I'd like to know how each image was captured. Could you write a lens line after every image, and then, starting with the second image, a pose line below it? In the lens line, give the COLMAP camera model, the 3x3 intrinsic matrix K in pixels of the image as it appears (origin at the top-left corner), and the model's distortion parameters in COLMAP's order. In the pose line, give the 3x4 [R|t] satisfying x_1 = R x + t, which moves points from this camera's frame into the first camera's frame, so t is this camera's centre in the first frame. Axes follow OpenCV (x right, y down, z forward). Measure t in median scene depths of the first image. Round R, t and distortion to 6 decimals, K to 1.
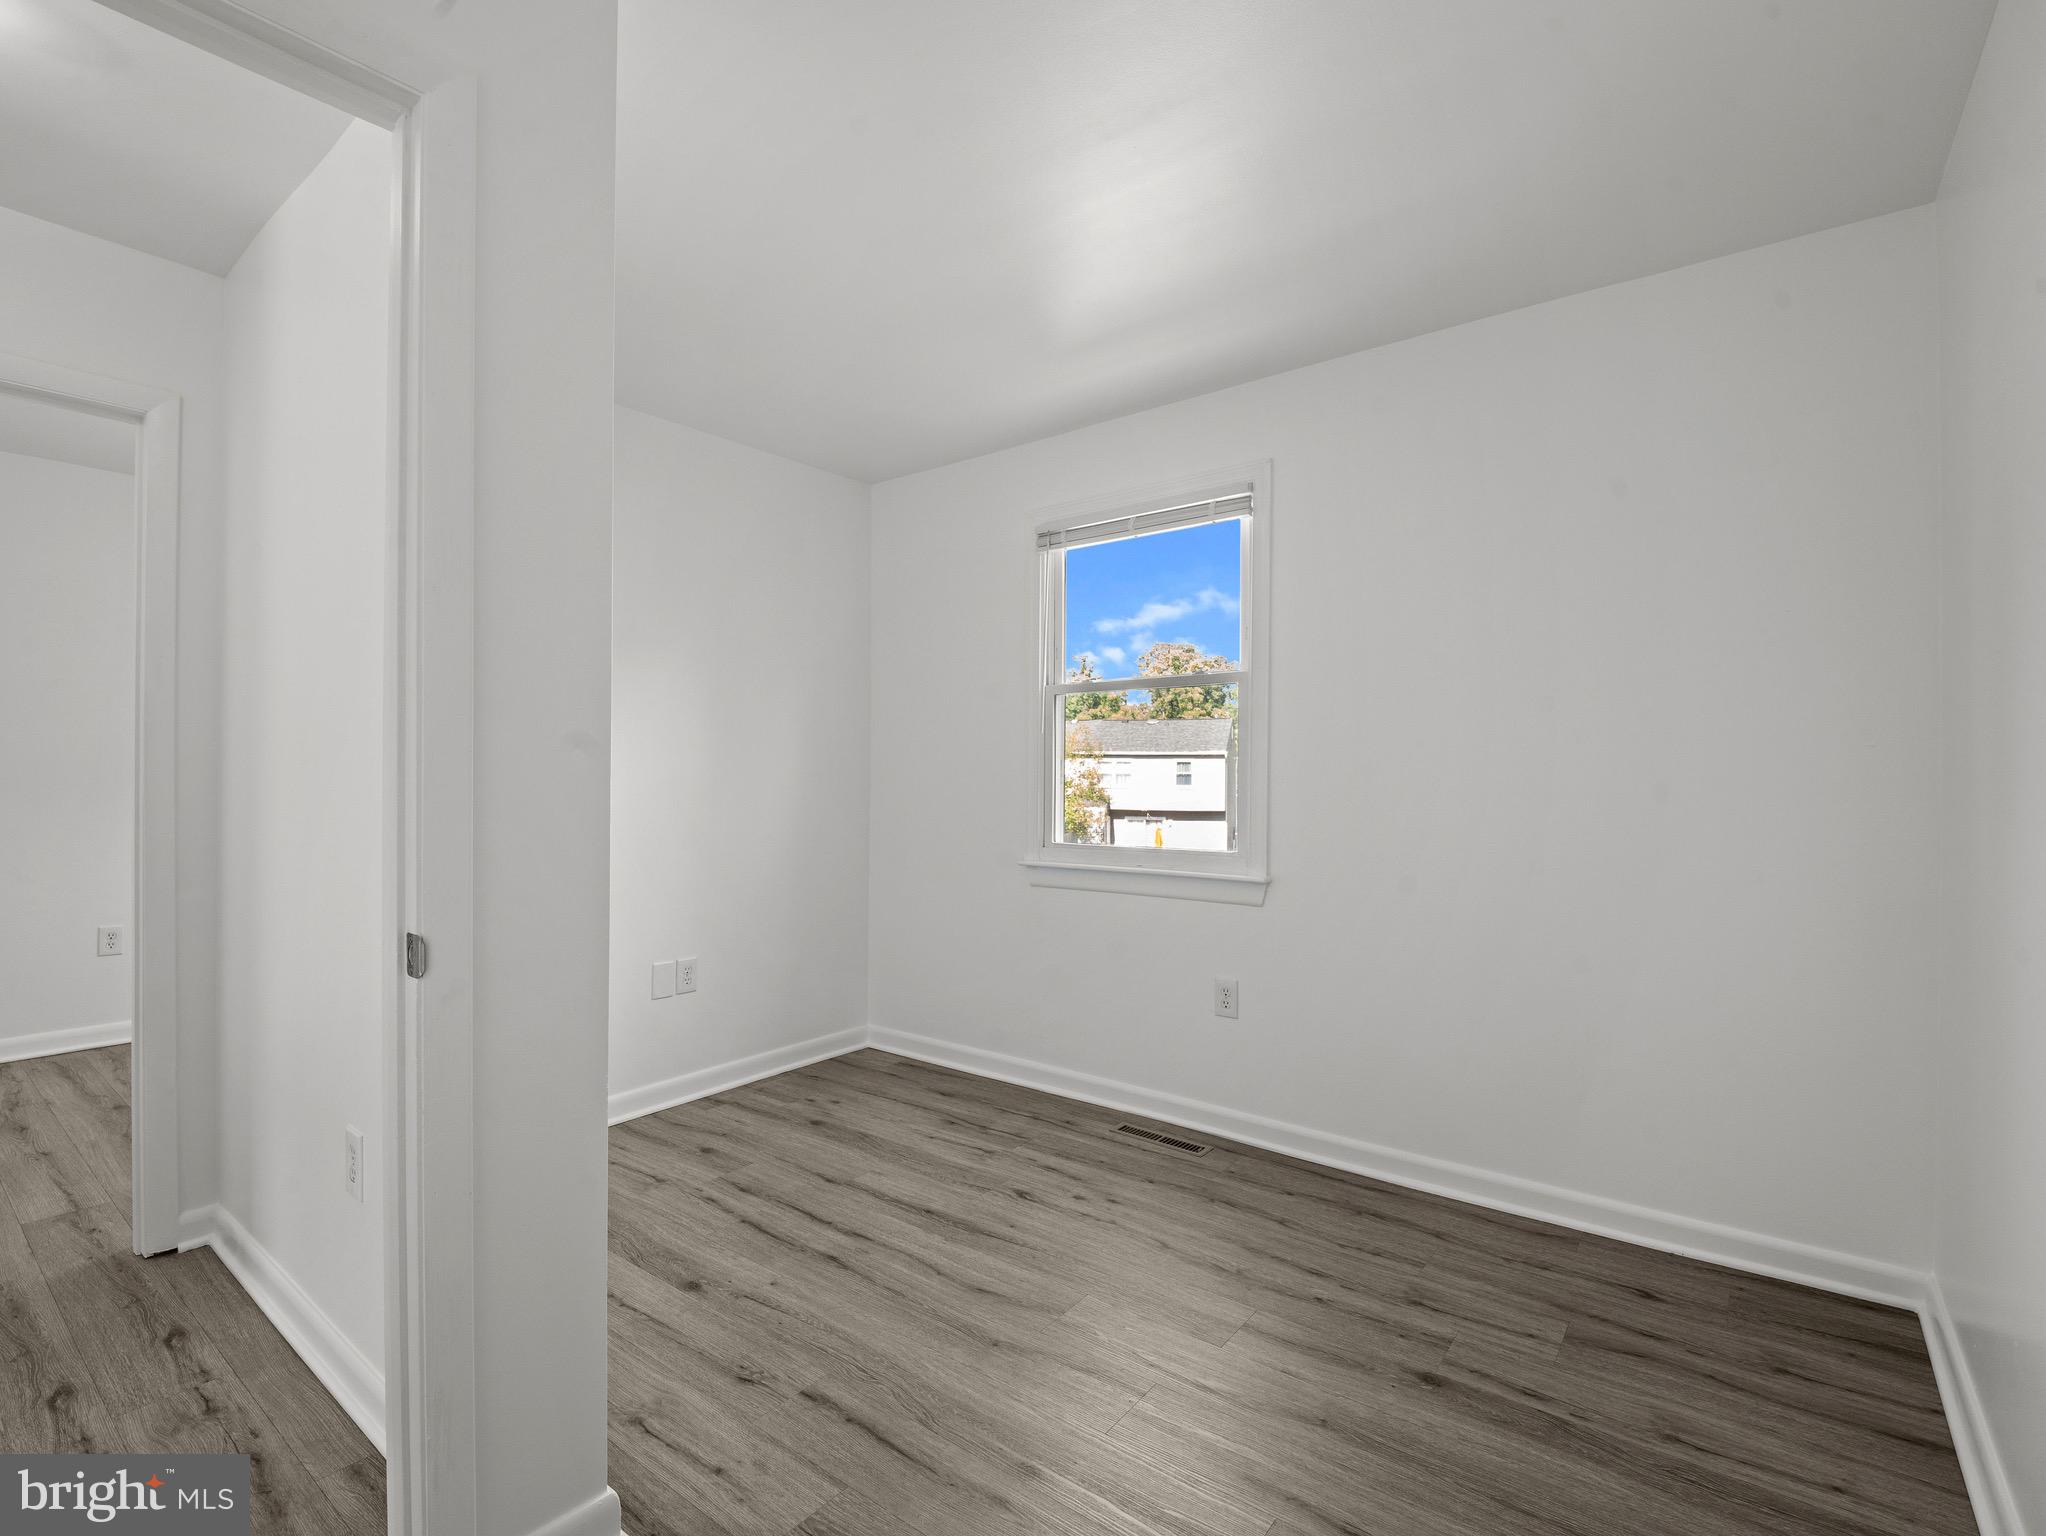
lens RADIAL K [[956.7, 0, 1019.9], [0, 956.7, 766.7], [0, 0, 1]] dist [-0.000291, -0.007461]
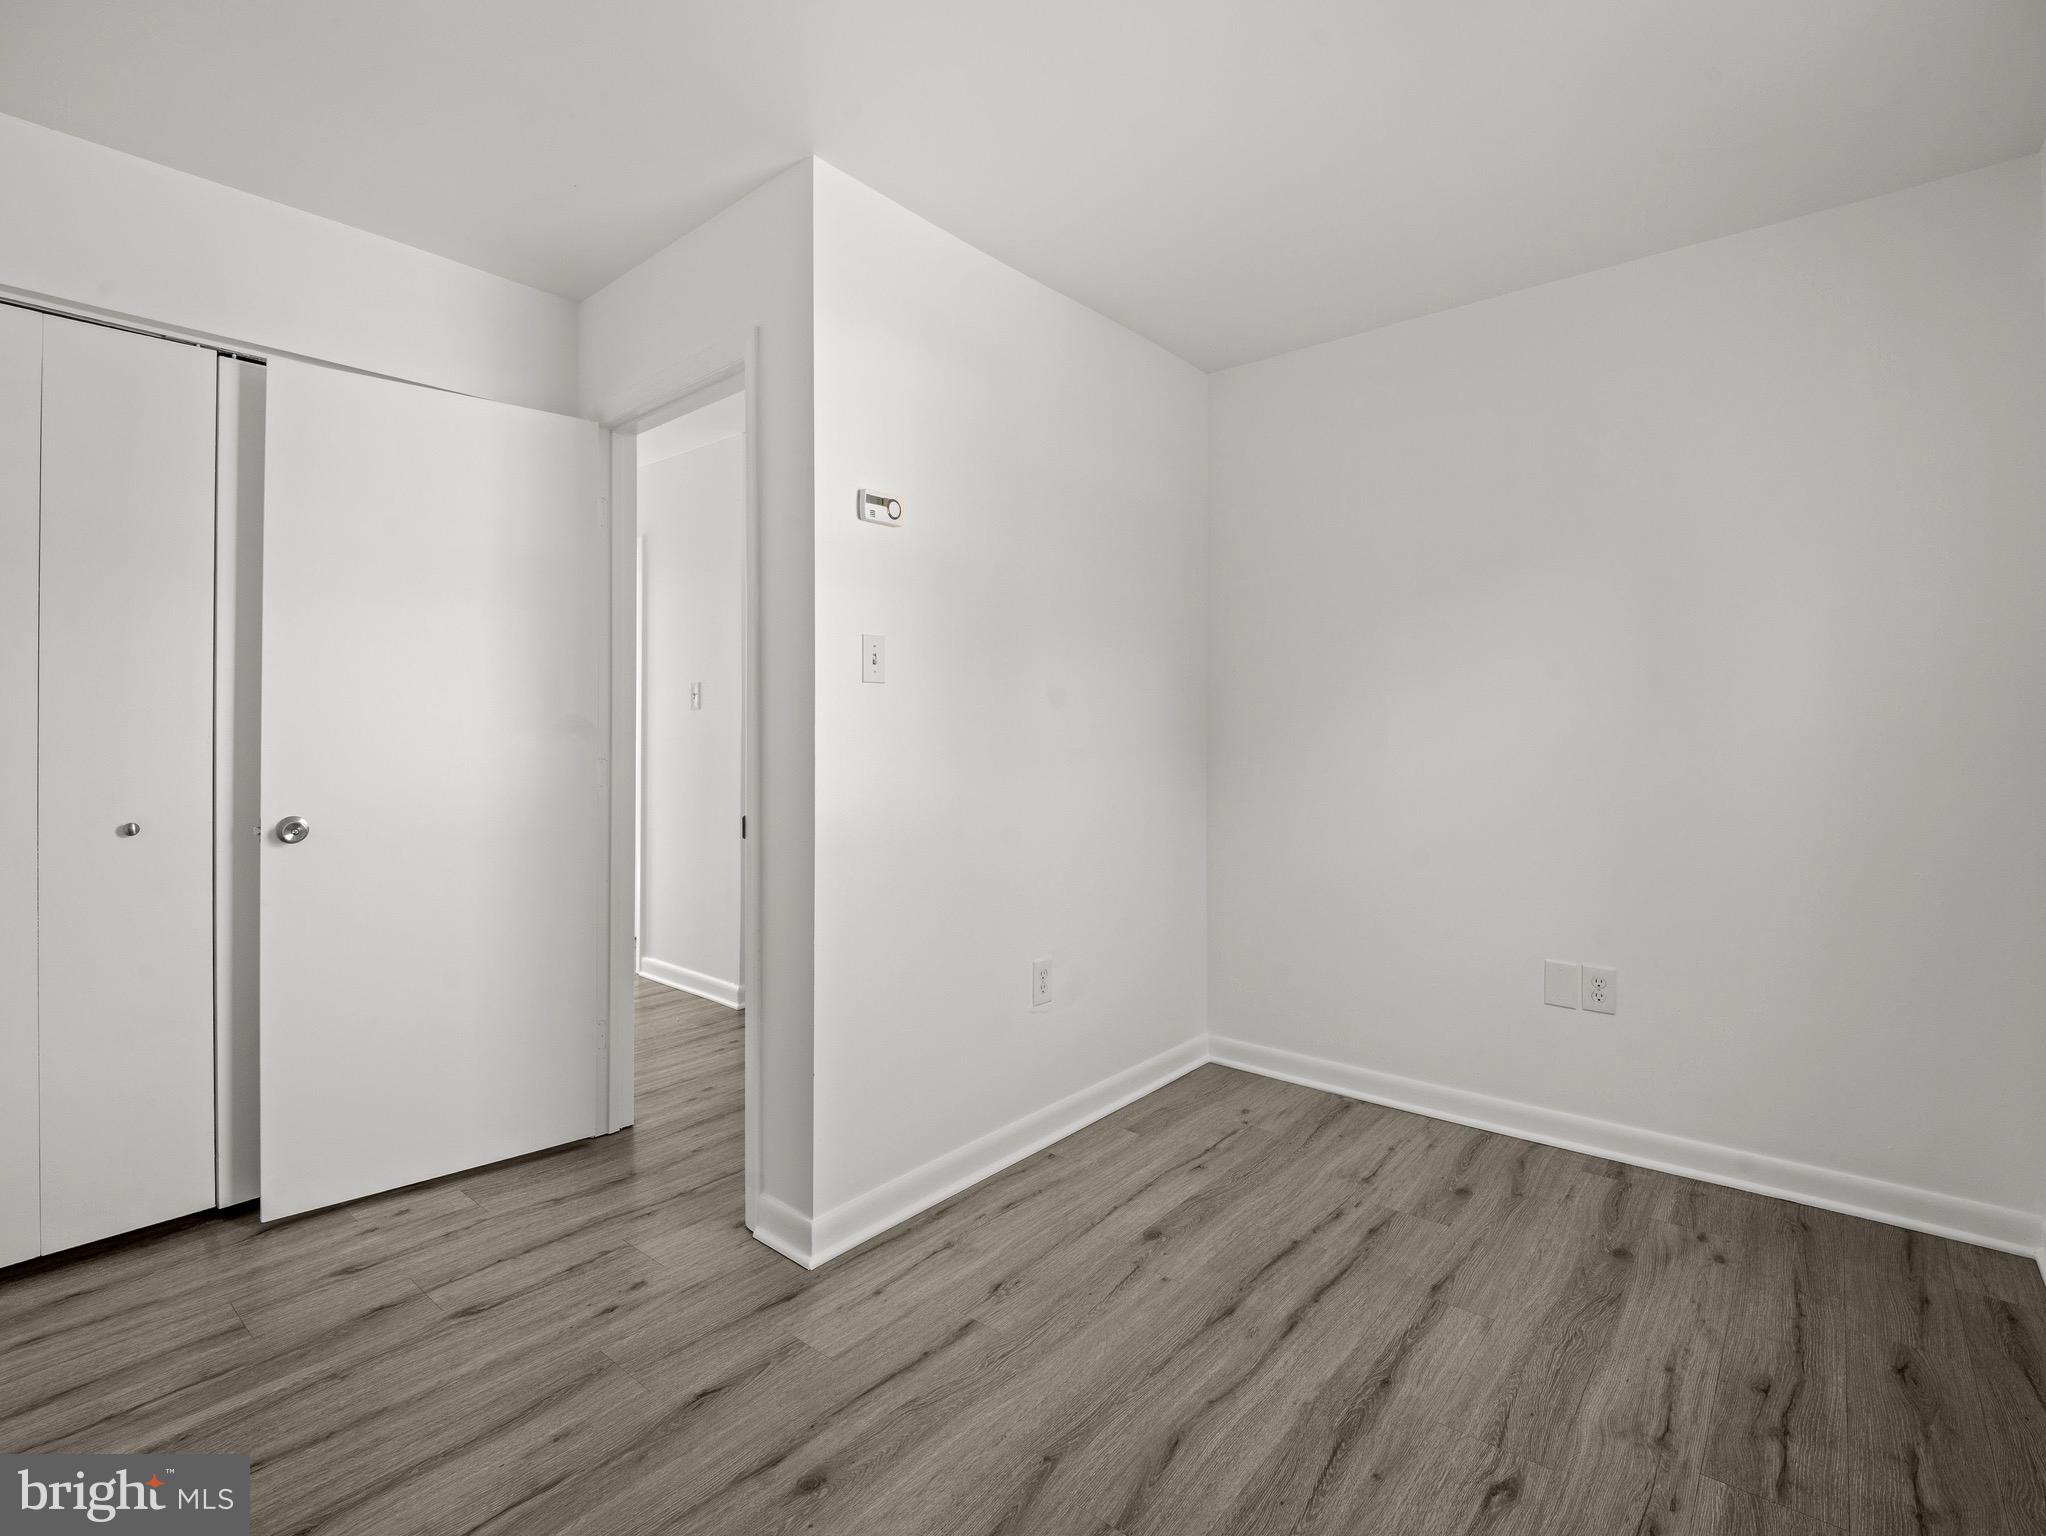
lens RADIAL K [[956.7, 0, 1025.3], [0, 956.7, 748.3], [0, 0, 1]] dist [-0.000291, -0.007461]
pose [[-0.033679, 0.012435, -0.999355, 0.527357], [0.014527, 0.999823, 0.011952, 0.015034], [0.999327, -0.014116, -0.033854, 0.726920]]
